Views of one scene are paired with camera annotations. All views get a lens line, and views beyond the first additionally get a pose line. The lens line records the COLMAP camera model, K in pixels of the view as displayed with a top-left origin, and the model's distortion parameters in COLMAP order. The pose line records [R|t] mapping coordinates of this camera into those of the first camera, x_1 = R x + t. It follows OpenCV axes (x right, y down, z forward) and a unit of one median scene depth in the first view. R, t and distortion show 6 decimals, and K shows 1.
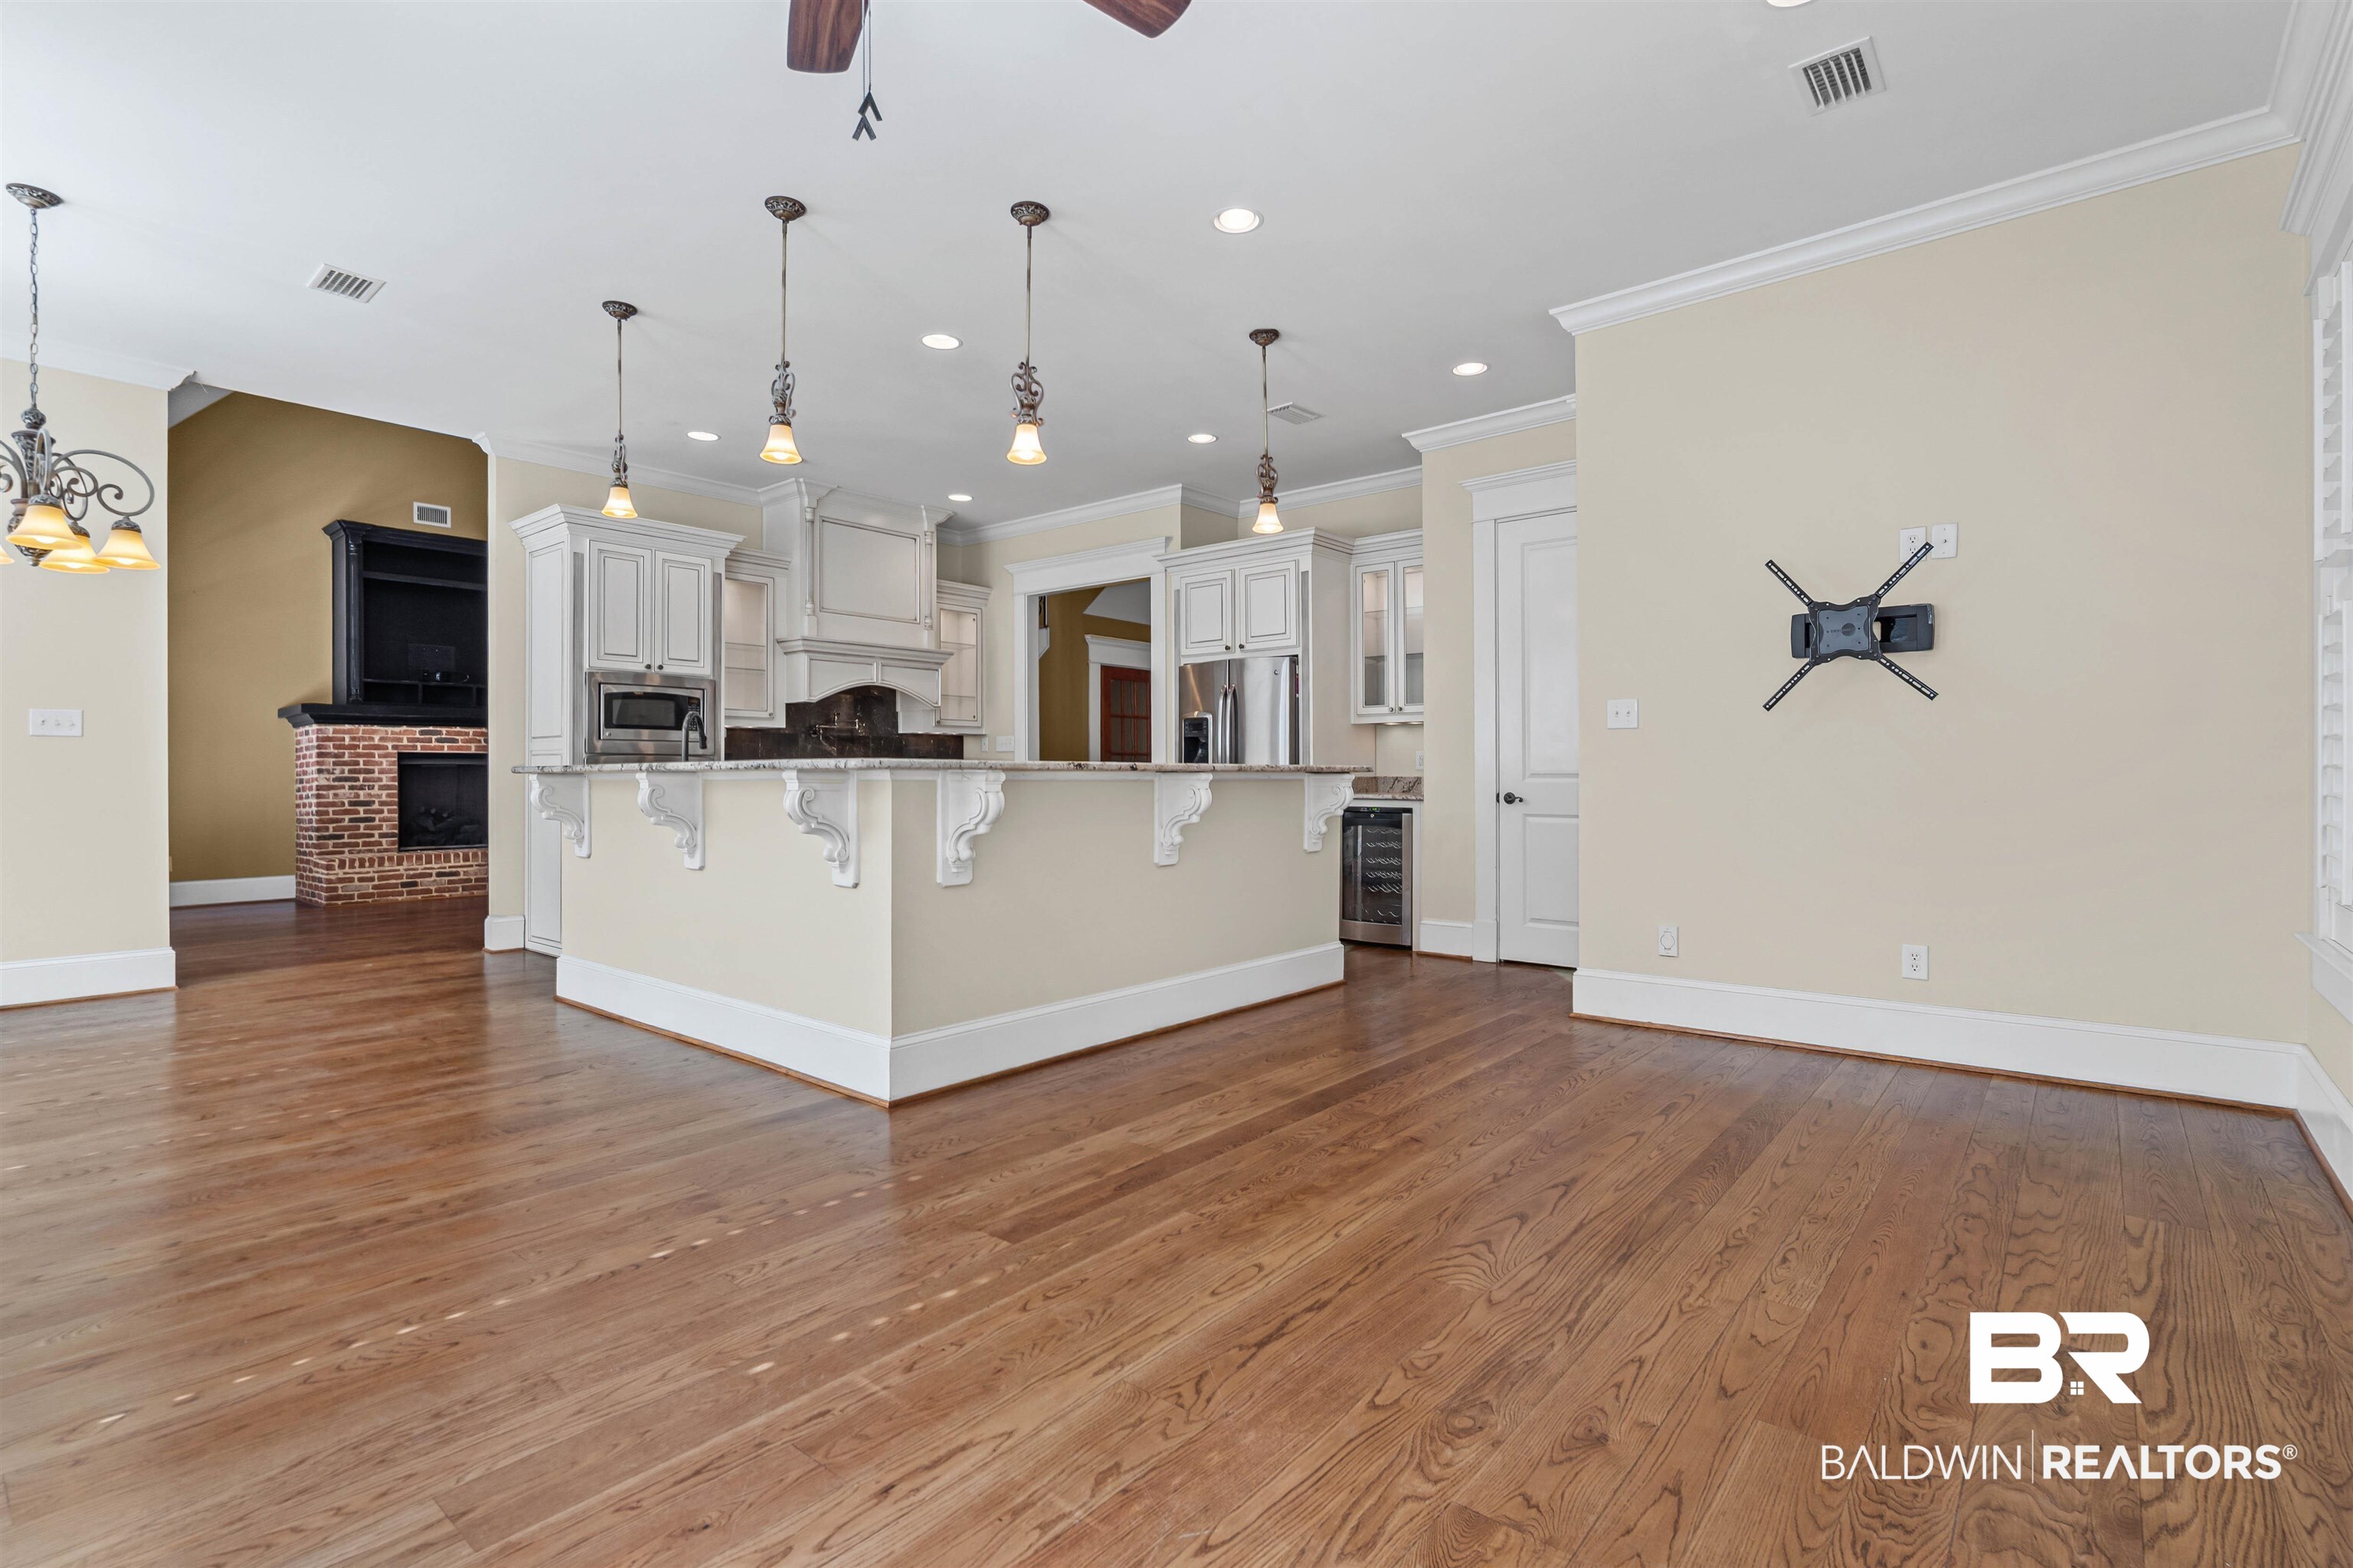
lens RADIAL K [[1078.1, 0, 1178.8], [0, 1078.1, 775.8], [0, 0, 1]] dist [-0.002119, 0.000965]
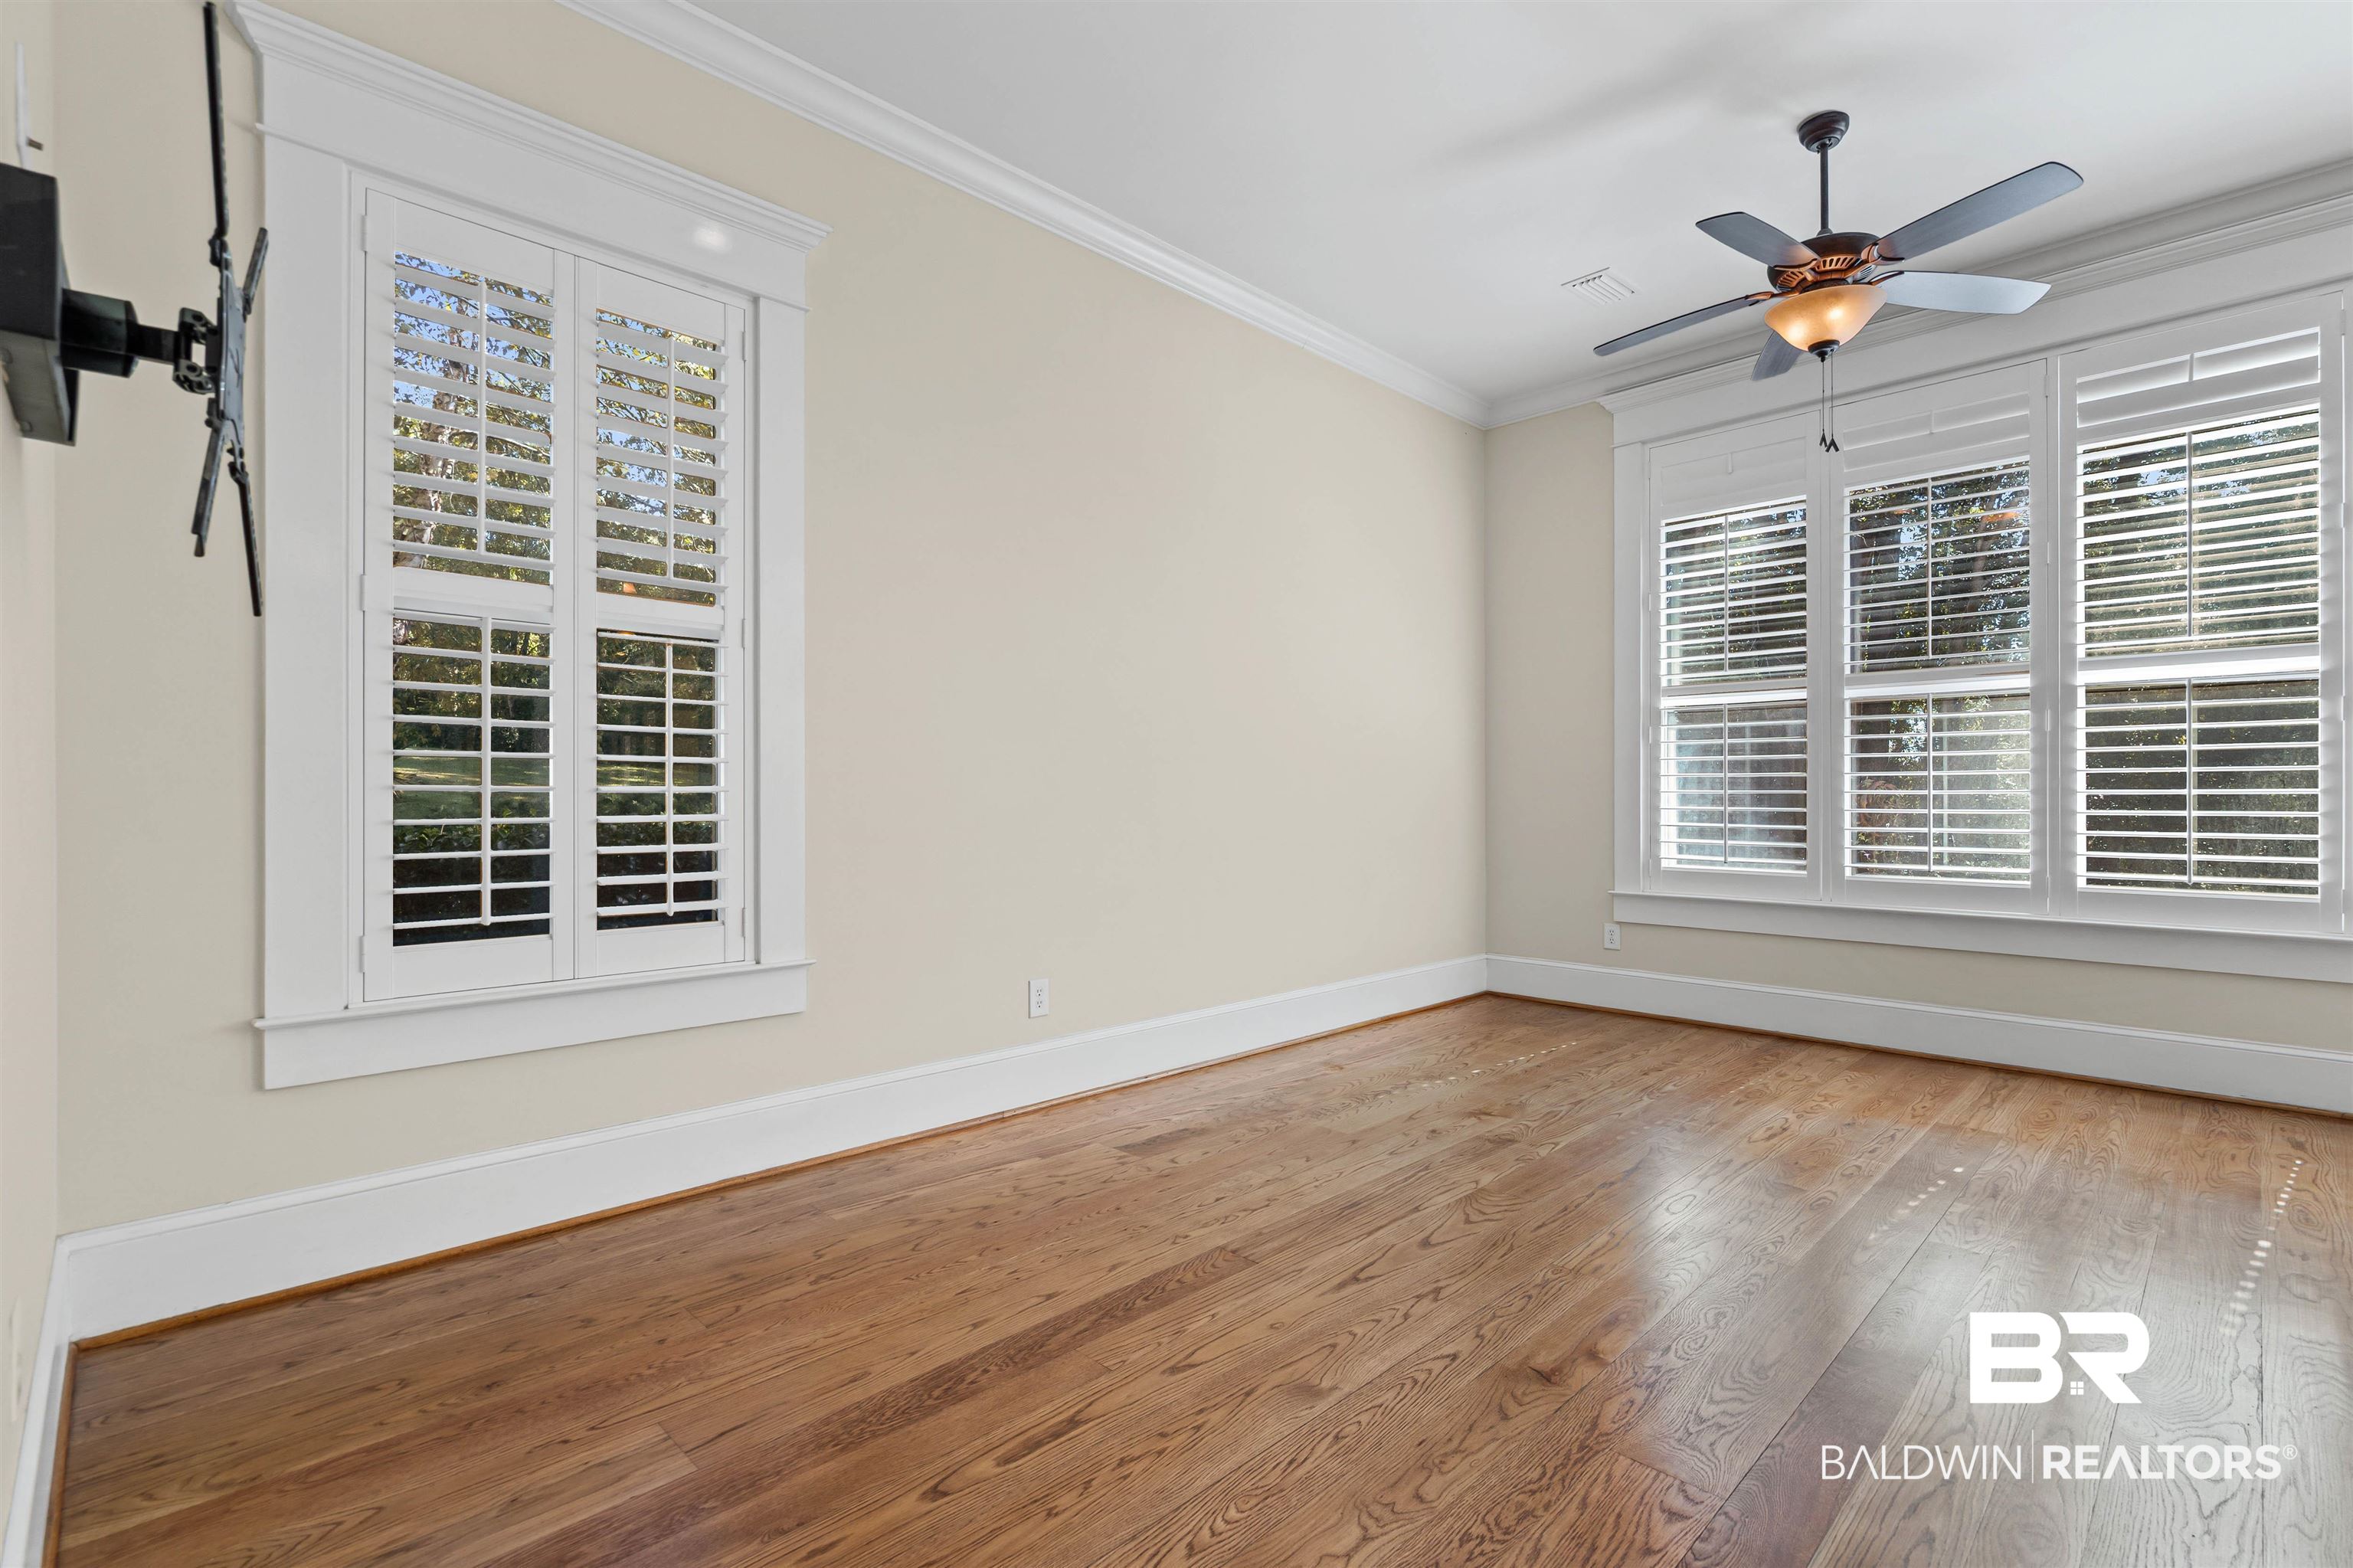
lens RADIAL K [[1078.1, 0, 1178.8], [0, 1078.1, 788.3], [0, 0, 1]] dist [-0.002119, 0.000965]
pose [[-0.996169, 0.003008, 0.087403, 0.411693], [0.002489, 0.999979, -0.006046, -0.000879], [-0.087419, -0.005805, -0.996155, 1.809385]]
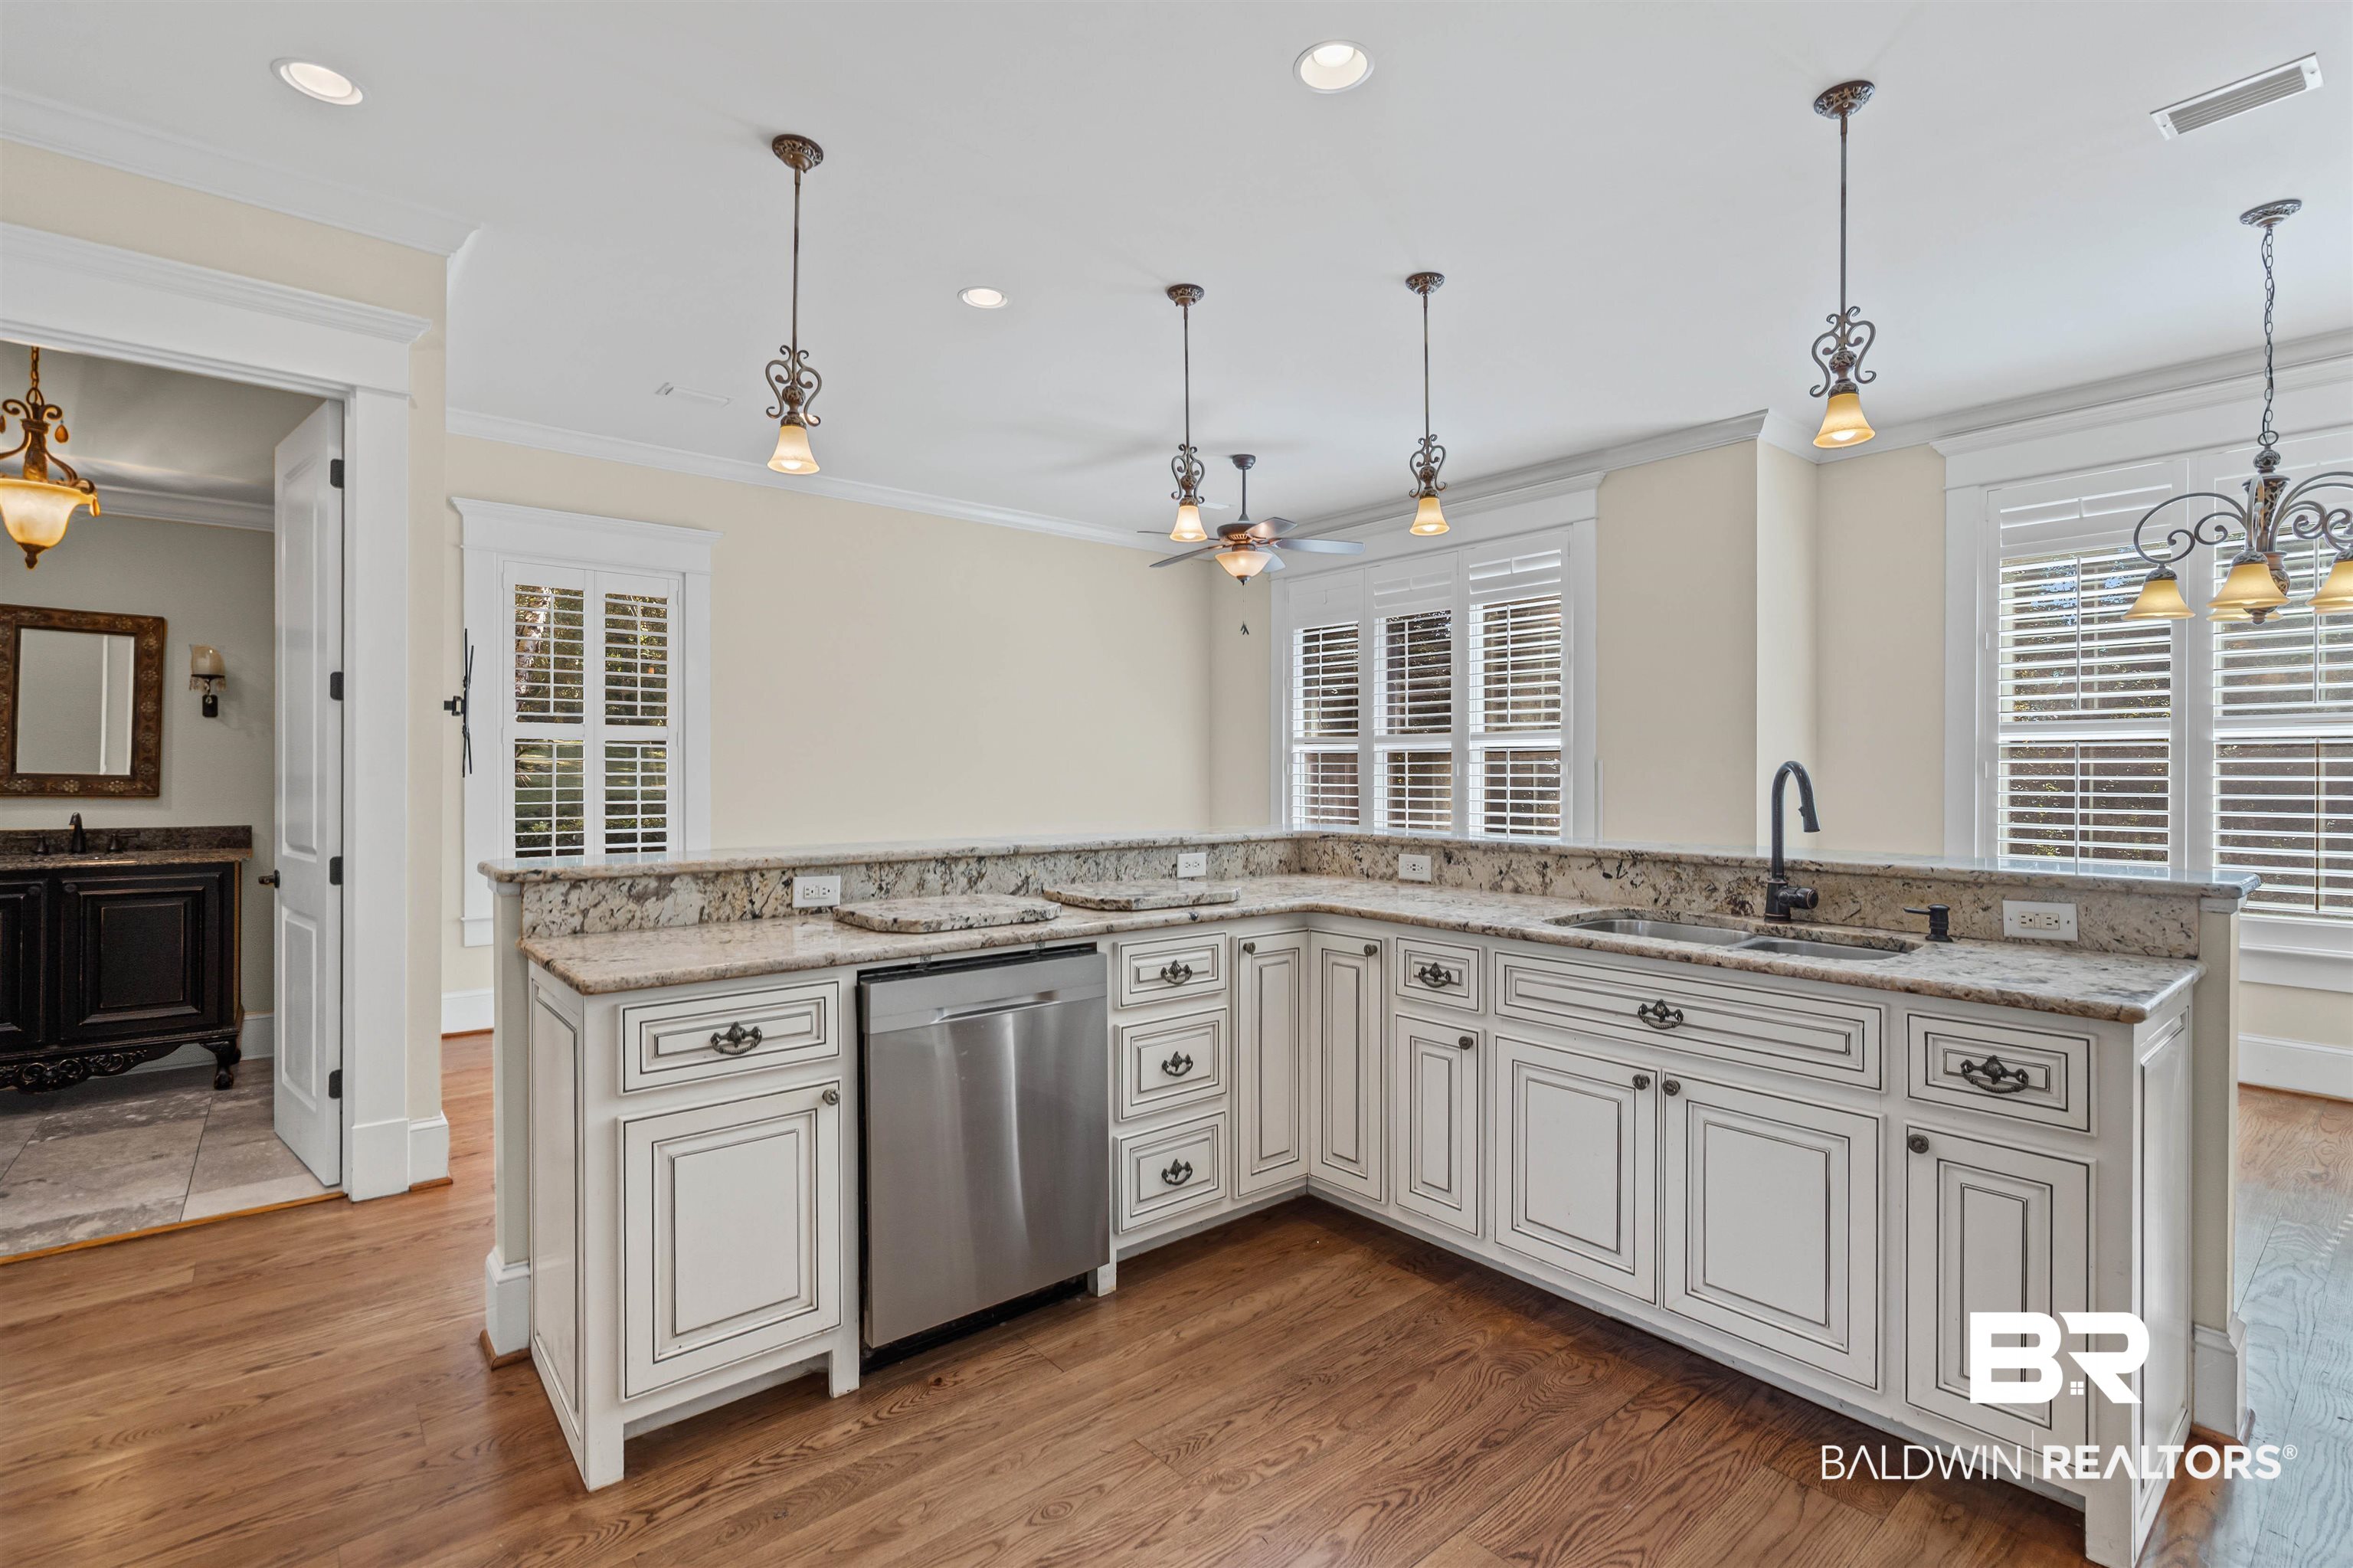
lens RADIAL K [[1078.1, 0, 1168.3], [0, 1078.1, 771.1], [0, 0, 1]] dist [-0.002119, 0.000965]
pose [[-0.984162, 0.000776, 0.177268, -0.416622], [0.000555, 0.999999, -0.001298, -0.092965], [-0.177268, -0.001180, -0.984162, 2.739456]]
